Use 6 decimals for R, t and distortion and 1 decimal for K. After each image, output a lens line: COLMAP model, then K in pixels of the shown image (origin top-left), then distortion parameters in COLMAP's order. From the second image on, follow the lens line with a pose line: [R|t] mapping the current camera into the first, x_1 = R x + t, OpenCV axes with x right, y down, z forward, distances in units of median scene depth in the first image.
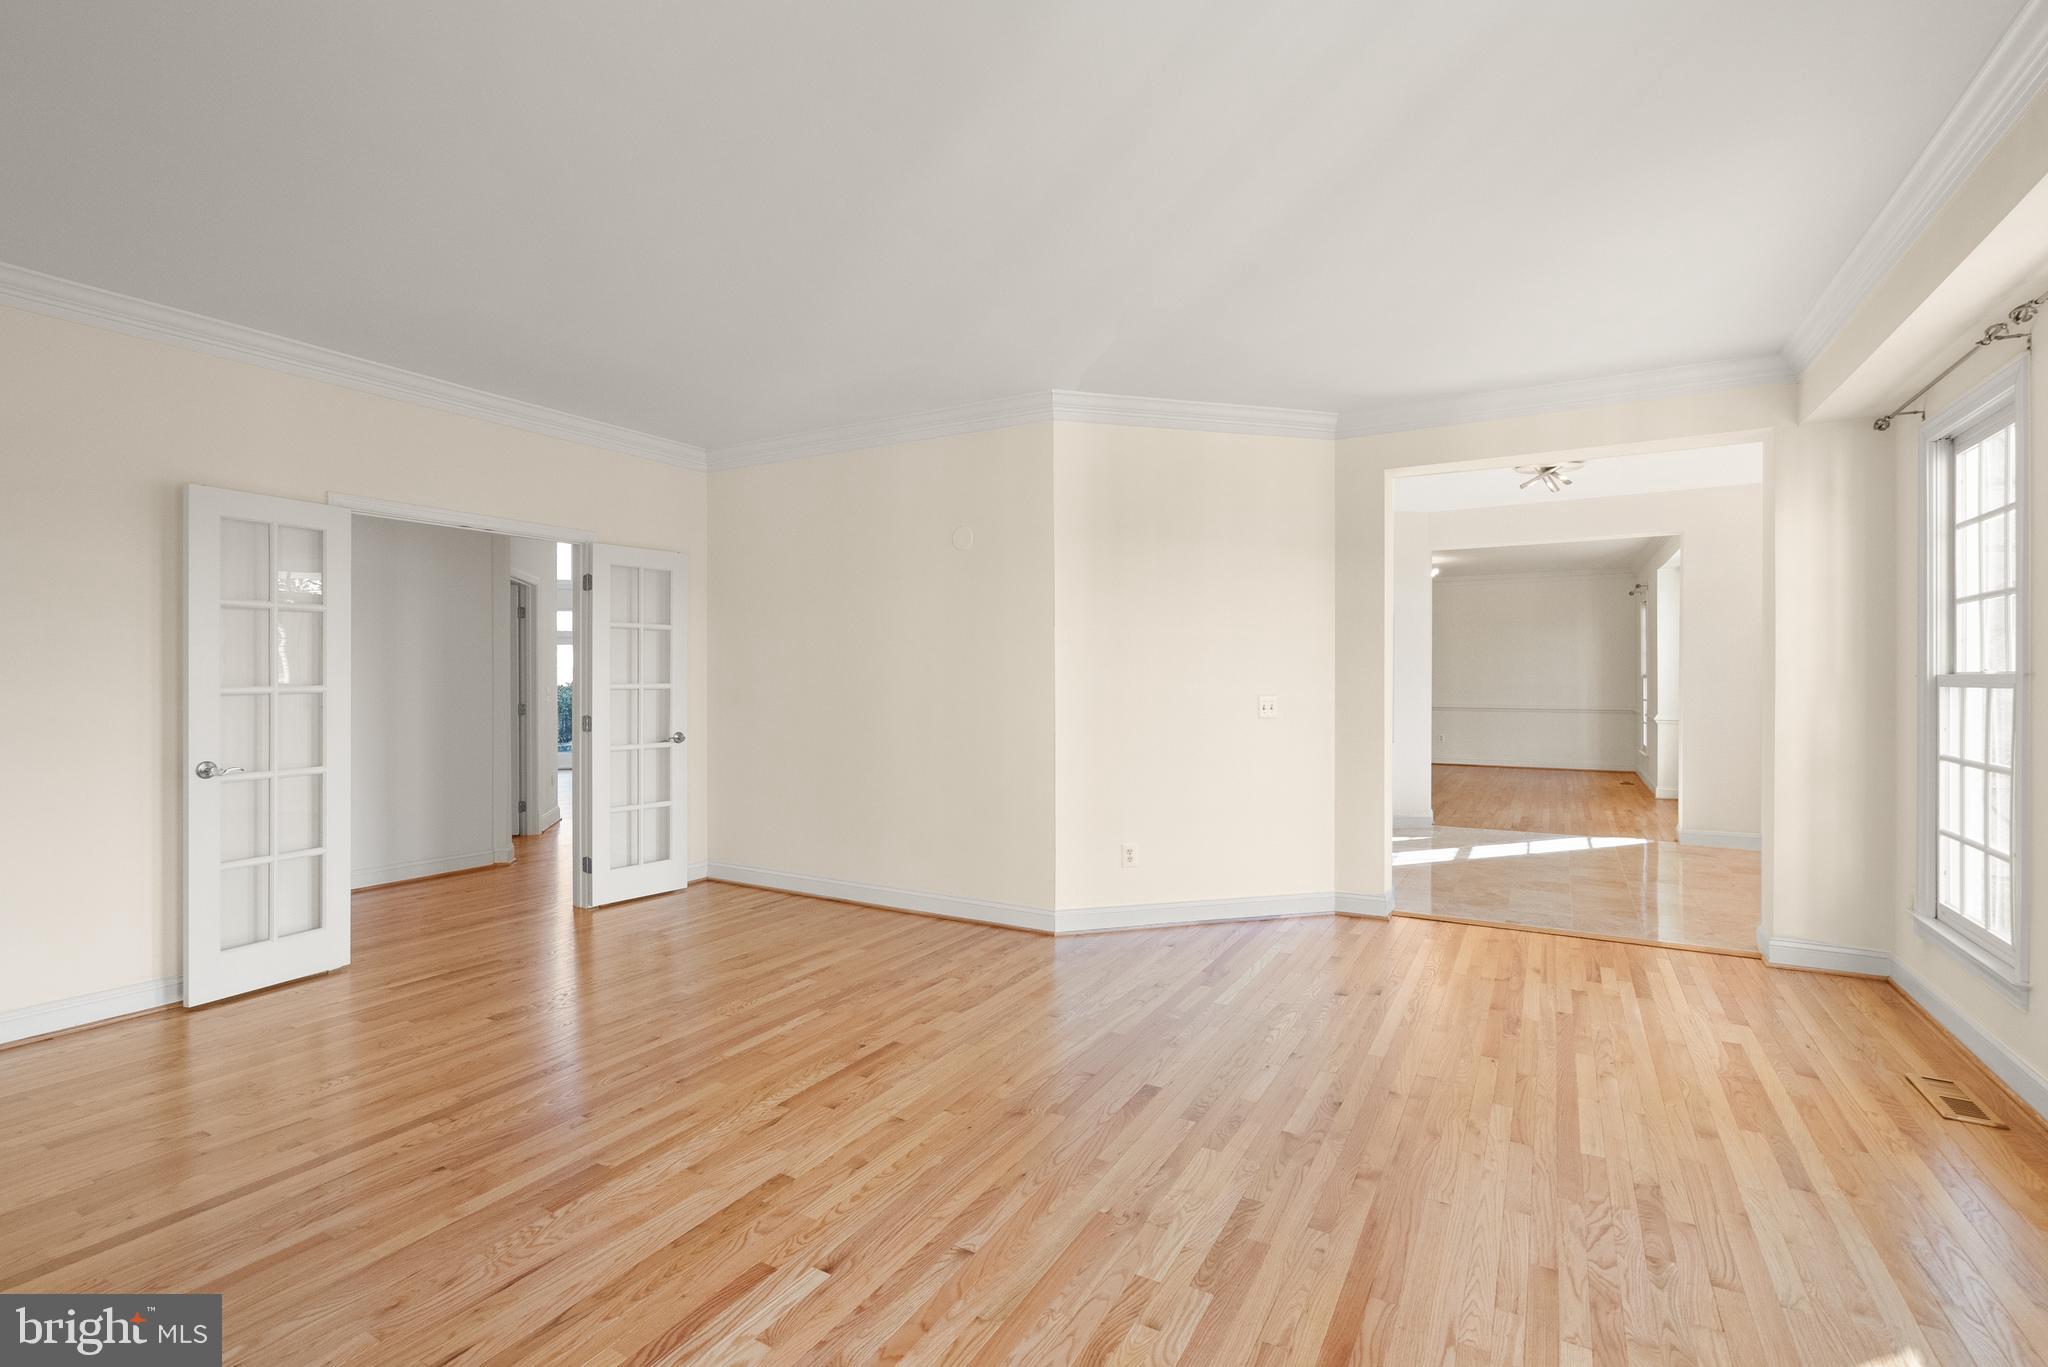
lens RADIAL K [[929.4, 0, 1024.0], [0, 929.4, 683.5], [0, 0, 1]] dist [-0.000136, 0.000198]
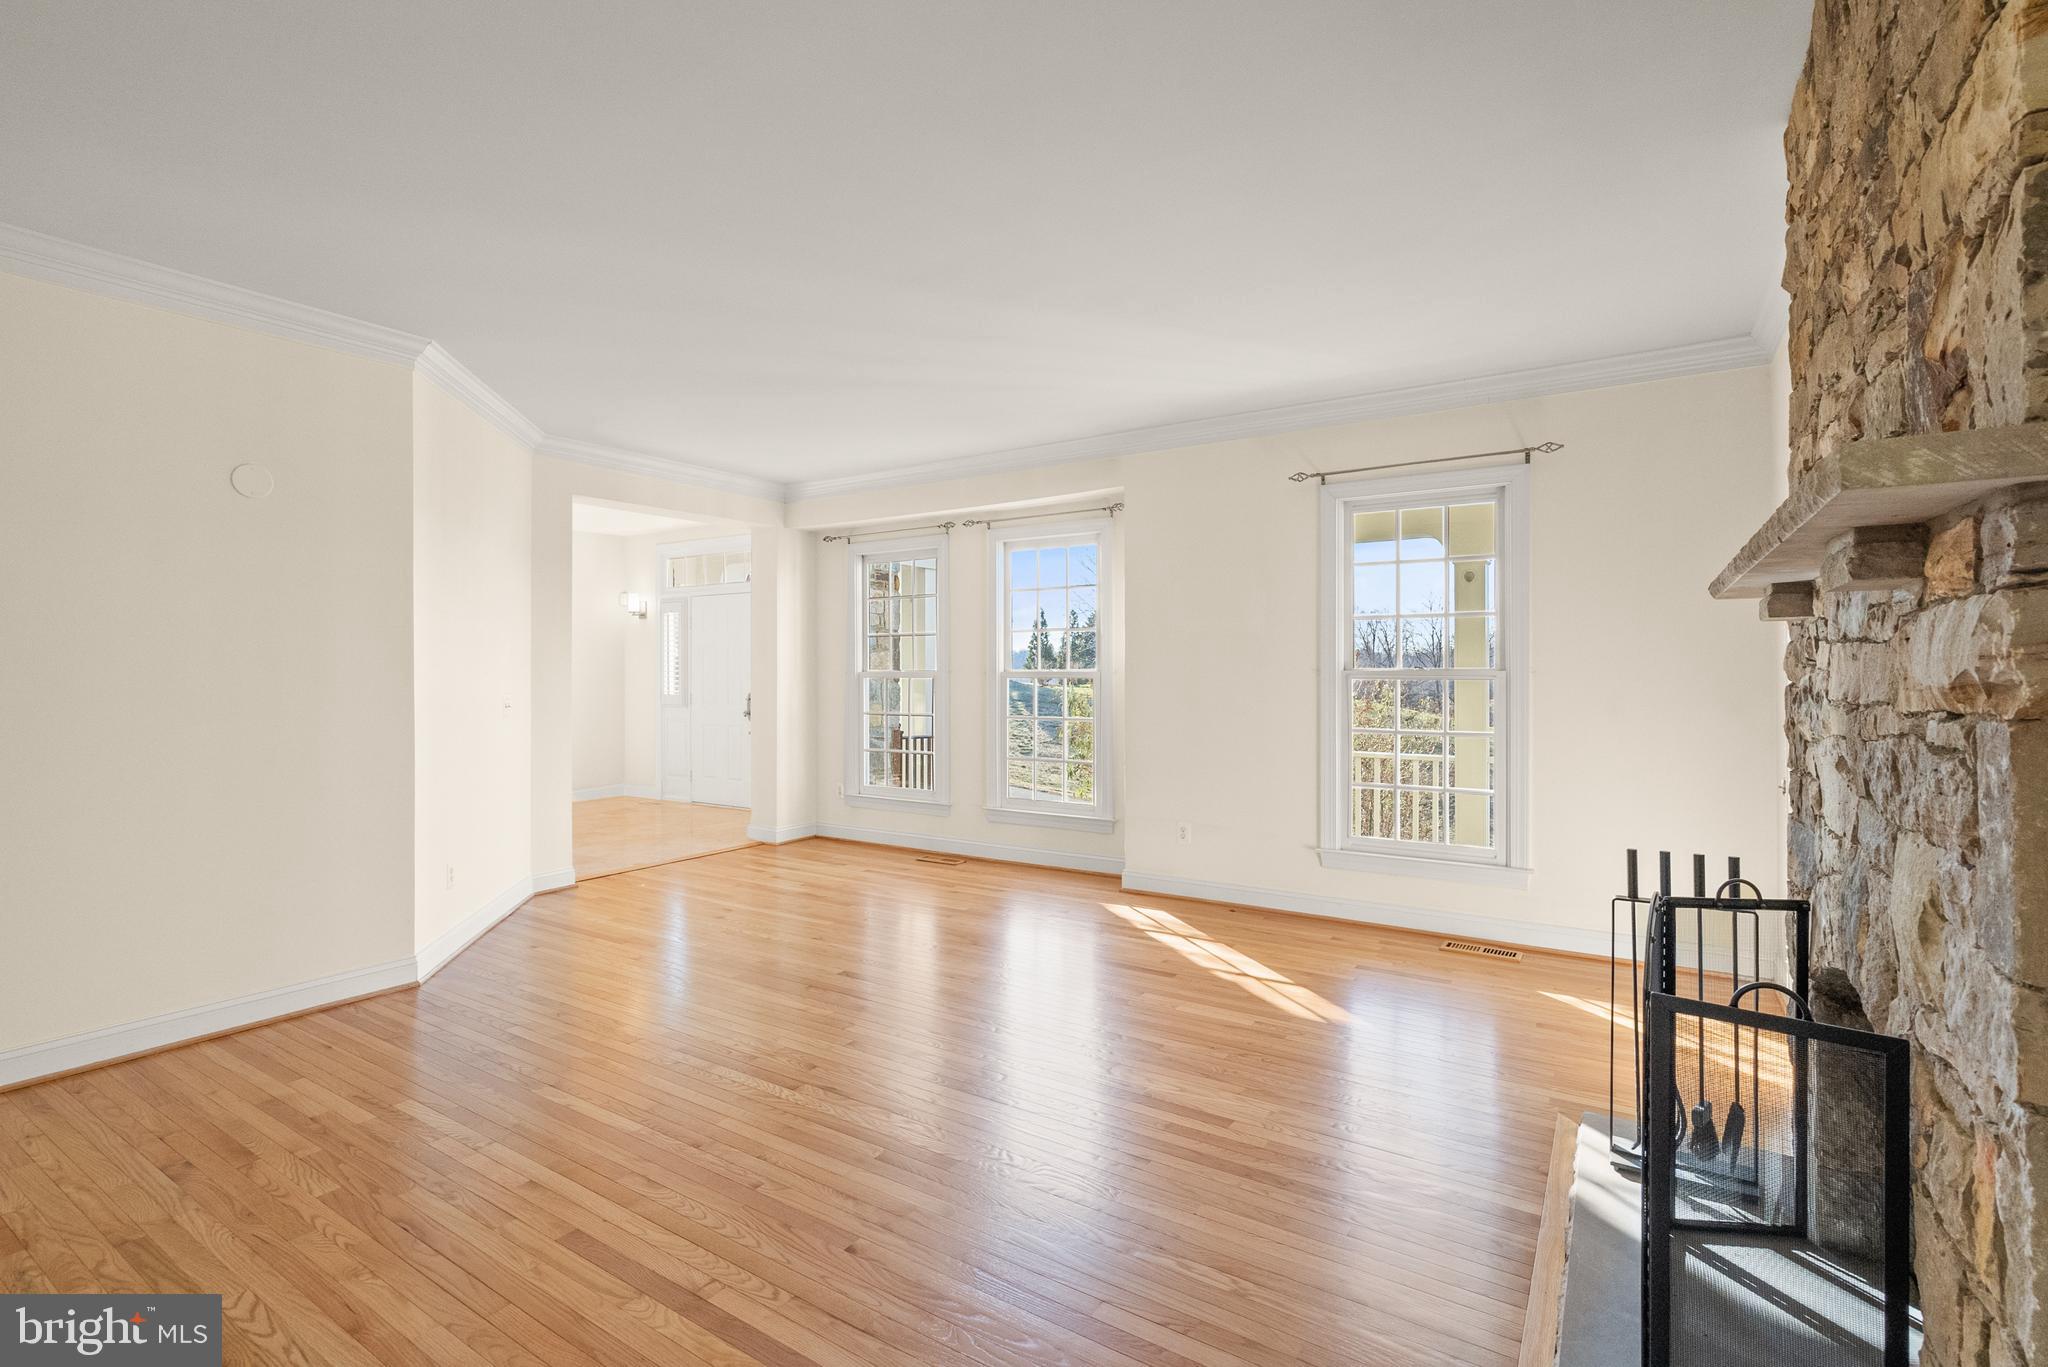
lens RADIAL K [[929.4, 0, 1024.0], [0, 929.4, 683.5], [0, 0, 1]] dist [-0.000136, 0.000198]
pose [[0.050105, -0.007476, 0.998716, -0.855996], [0.006800, 0.999951, 0.007144, -0.000846], [-0.998721, 0.006434, 0.050154, 0.464240]]
